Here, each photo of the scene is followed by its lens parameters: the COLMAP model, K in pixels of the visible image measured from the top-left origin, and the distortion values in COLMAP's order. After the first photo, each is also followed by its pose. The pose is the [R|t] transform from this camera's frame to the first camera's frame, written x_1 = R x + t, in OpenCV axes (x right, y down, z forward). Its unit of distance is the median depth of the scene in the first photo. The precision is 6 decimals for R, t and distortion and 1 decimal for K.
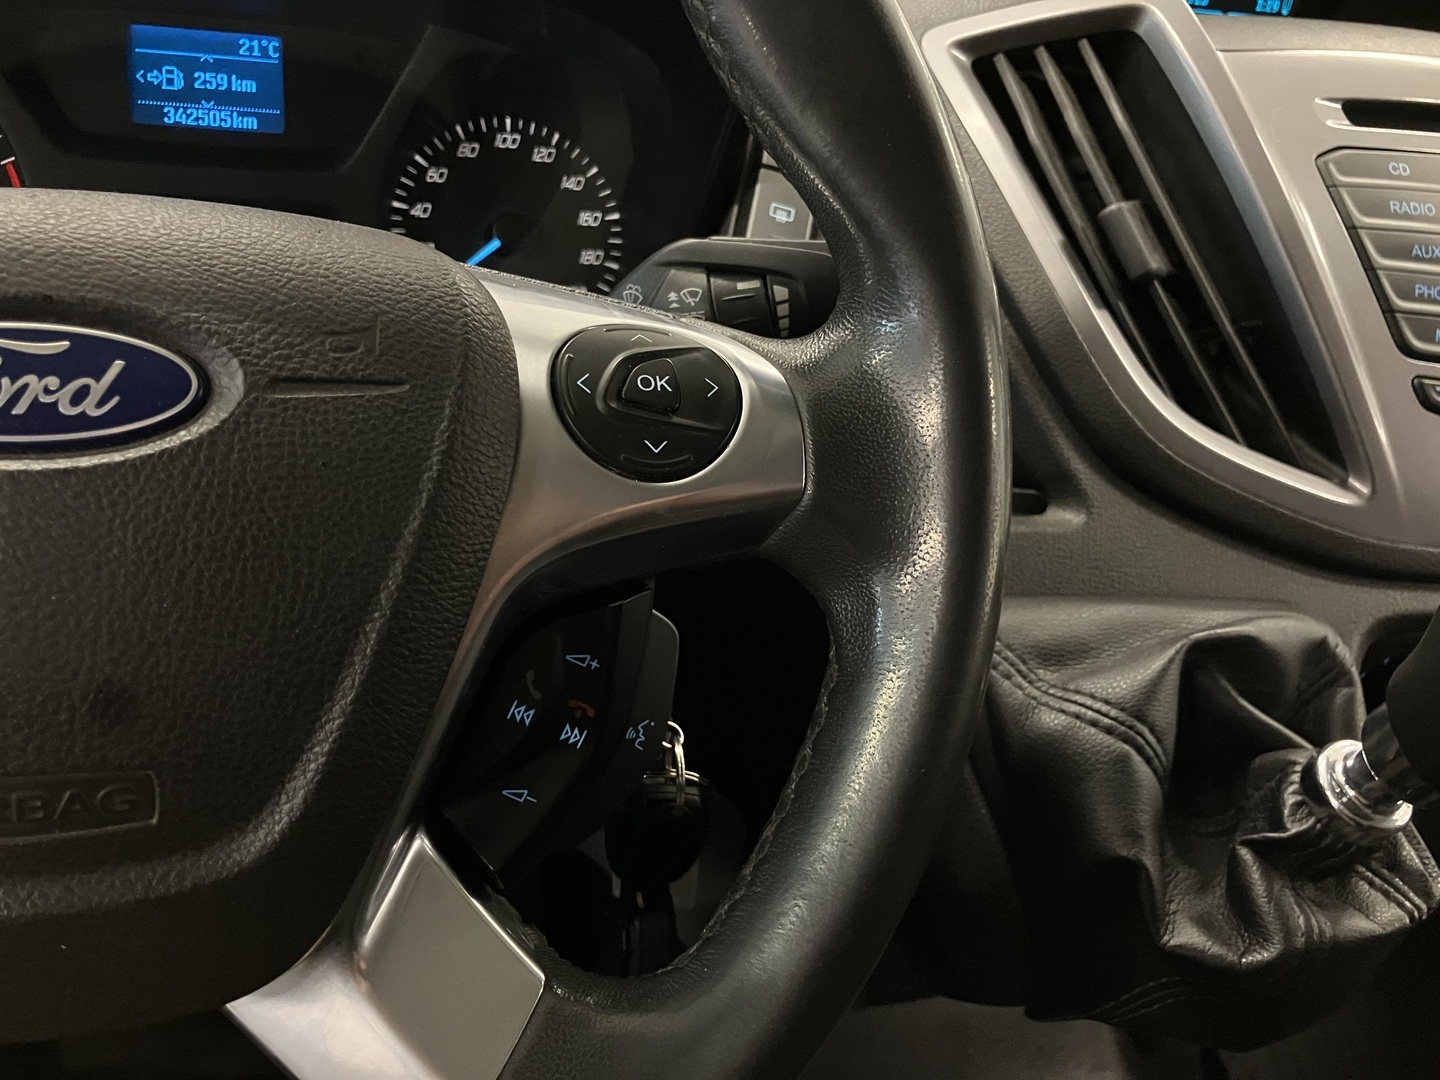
lens RADIAL K [[1175.9, 0, 720.0], [0, 1175.9, 540.0], [0, 0, 1]] dist [-0.041570, 0.091717]
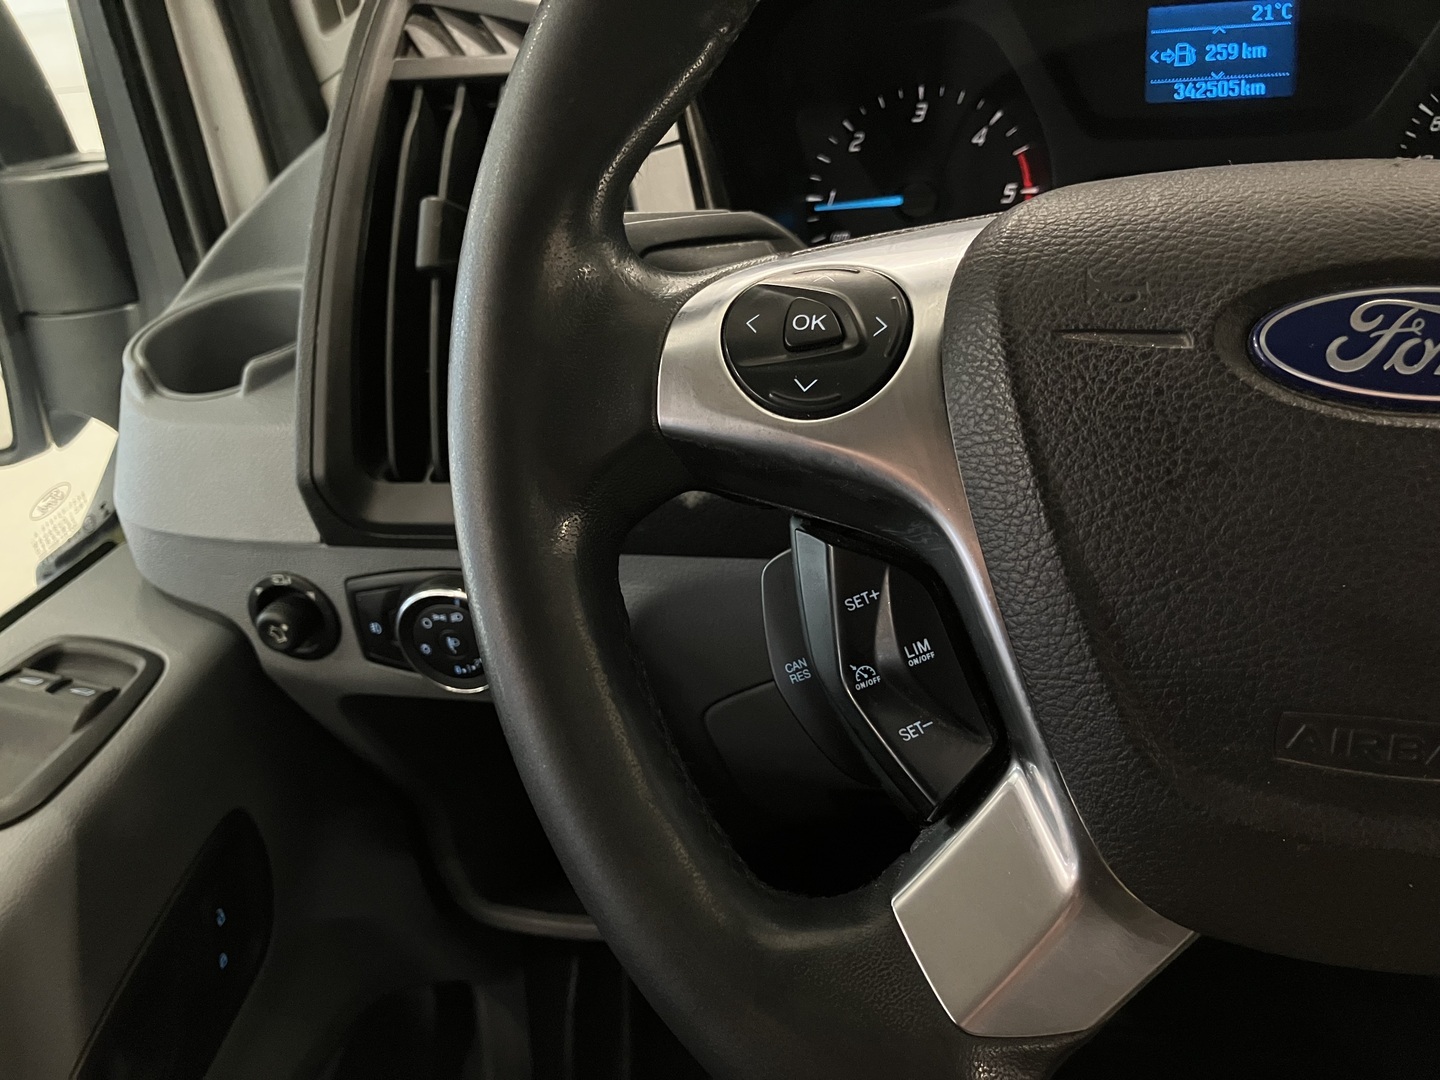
lens RADIAL K [[1171.8, 0, 717.6], [0, 1171.8, 560.3], [0, 0, 1]] dist [-0.007745, -0.007694]
pose [[0.861097, 0.072305, -0.503273, -0.271269], [-0.053225, 0.997217, 0.052202, 0.016428], [0.505647, -0.018164, 0.862549, -0.097460]]
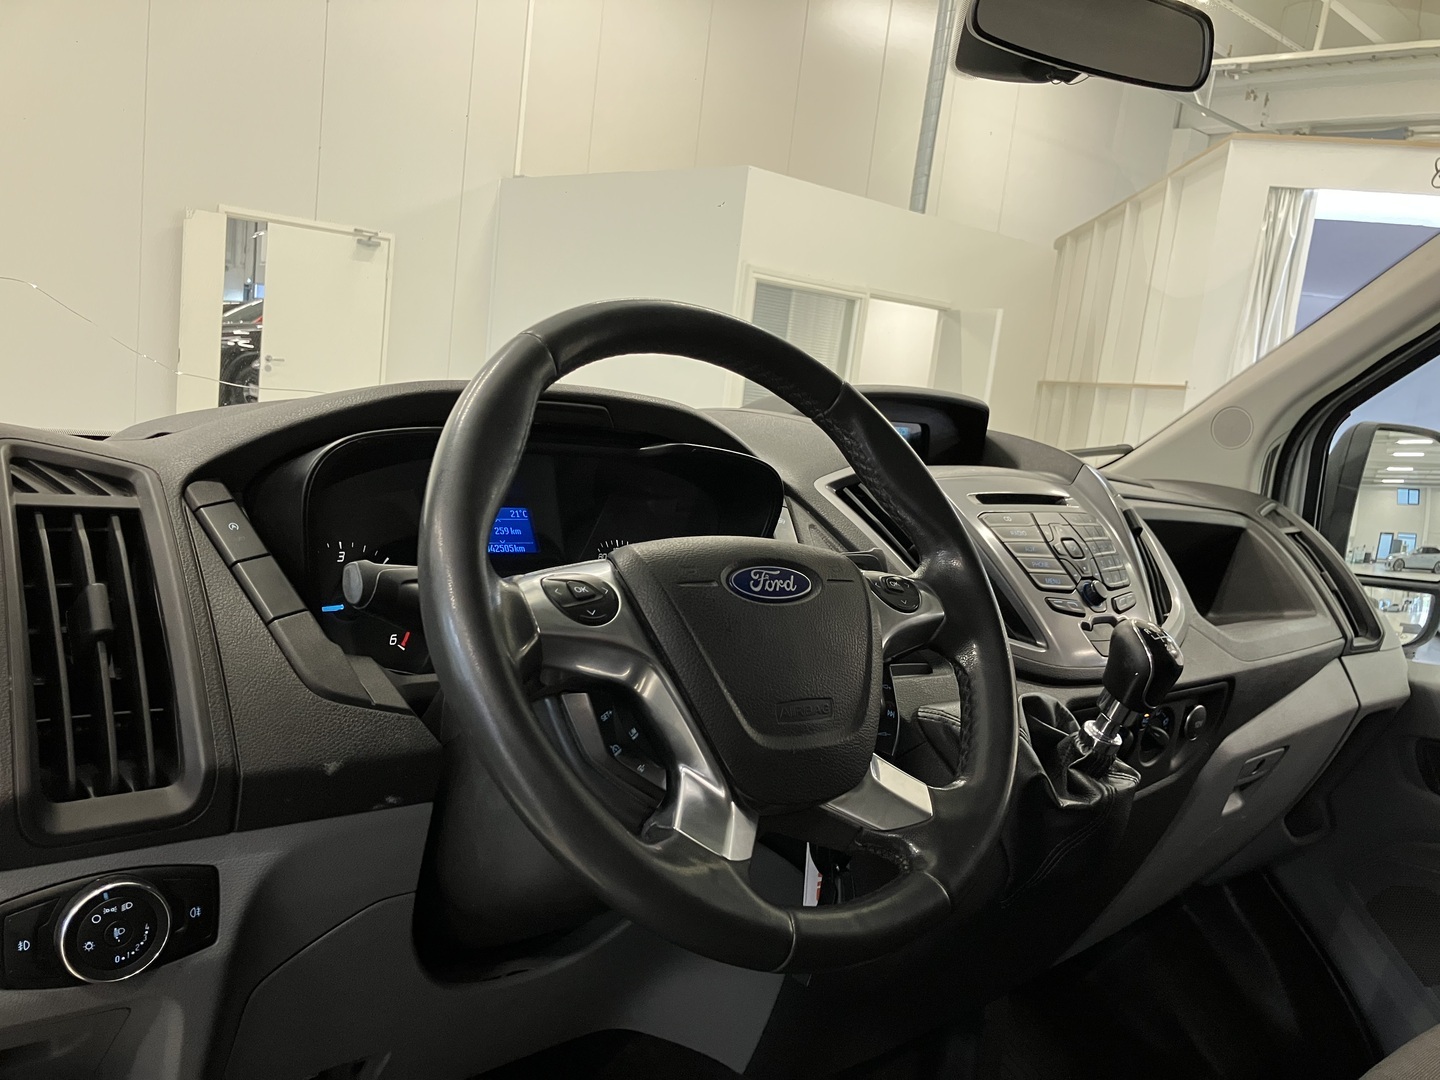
lens RADIAL K [[1171.8, 0, 717.6], [0, 1171.8, 560.3], [0, 0, 1]] dist [-0.007745, -0.007694]
pose [[0.909315, -0.101500, 0.403538, -0.901081], [0.240140, 0.920005, -0.309716, 0.343372], [-0.339821, 0.378535, 0.860949, -0.782011]]
